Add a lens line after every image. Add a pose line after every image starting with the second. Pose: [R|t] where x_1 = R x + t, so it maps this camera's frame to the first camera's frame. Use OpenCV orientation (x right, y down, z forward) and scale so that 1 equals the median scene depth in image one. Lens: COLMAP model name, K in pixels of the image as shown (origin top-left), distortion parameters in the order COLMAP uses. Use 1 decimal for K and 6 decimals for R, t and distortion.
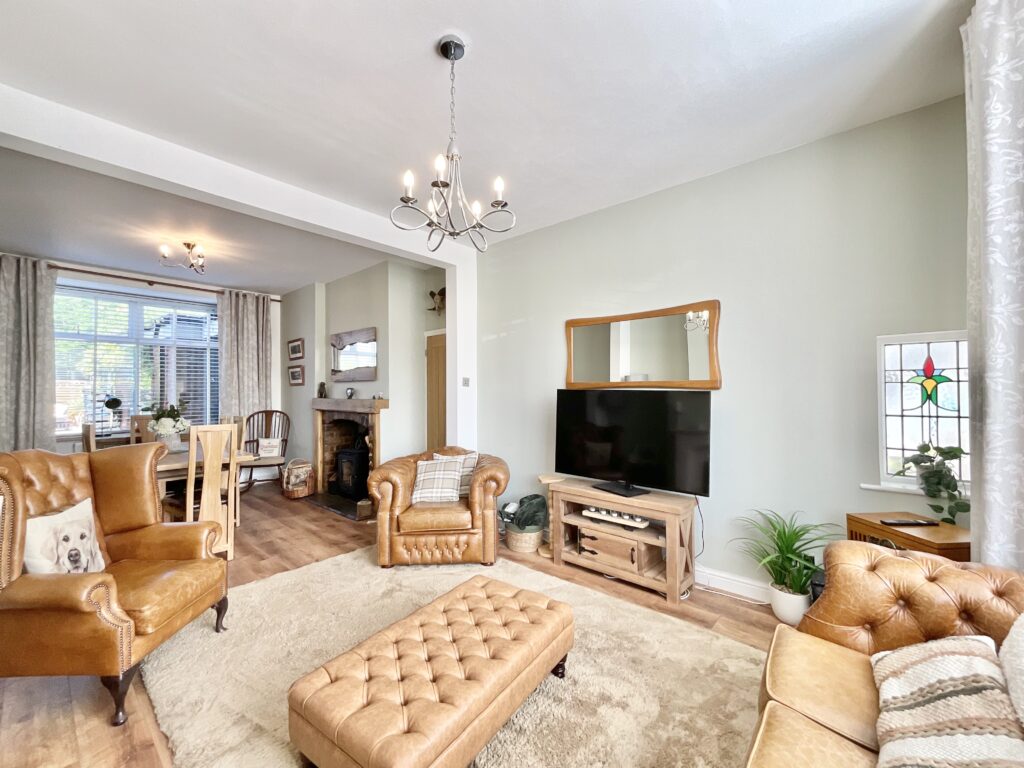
lens RADIAL K [[420.4, 0, 512.0], [0, 420.4, 384.0], [0, 0, 1]] dist [0.001683, 0.000017]
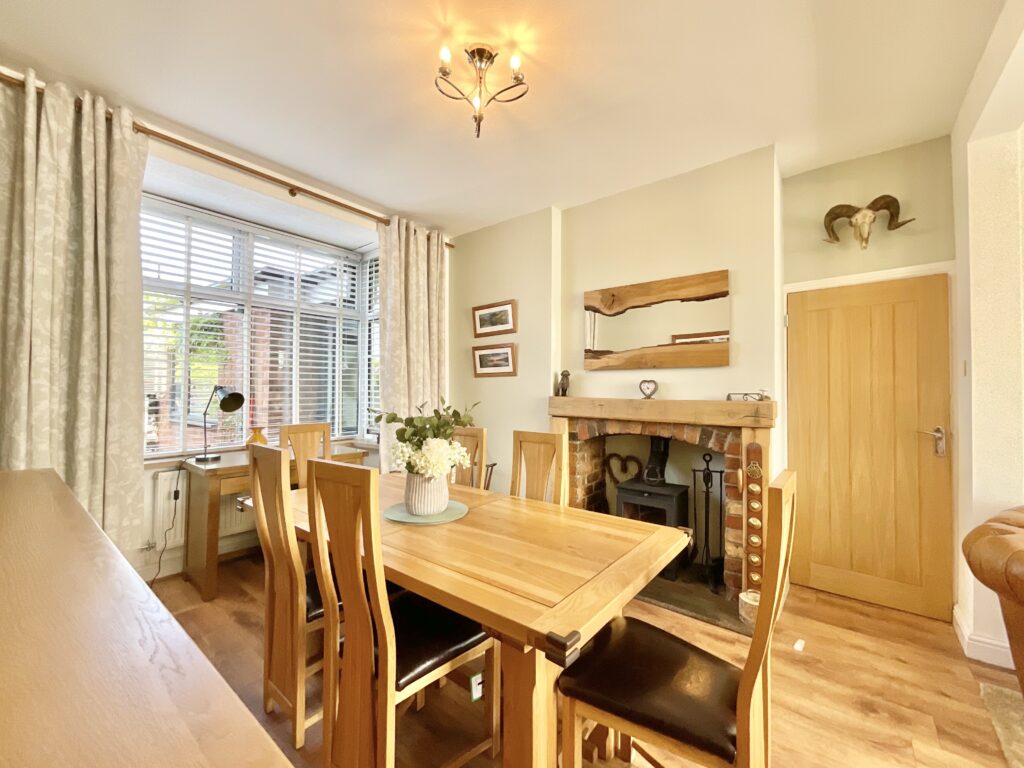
lens RADIAL K [[420.4, 0, 512.0], [0, 420.4, 384.0], [0, 0, 1]] dist [0.001683, 0.000017]
pose [[0.999159, 0.014121, 0.038508, -0.523855], [-0.014175, 0.999899, 0.001128, 0.014460], [-0.038488, -0.001672, 0.999258, 0.380901]]
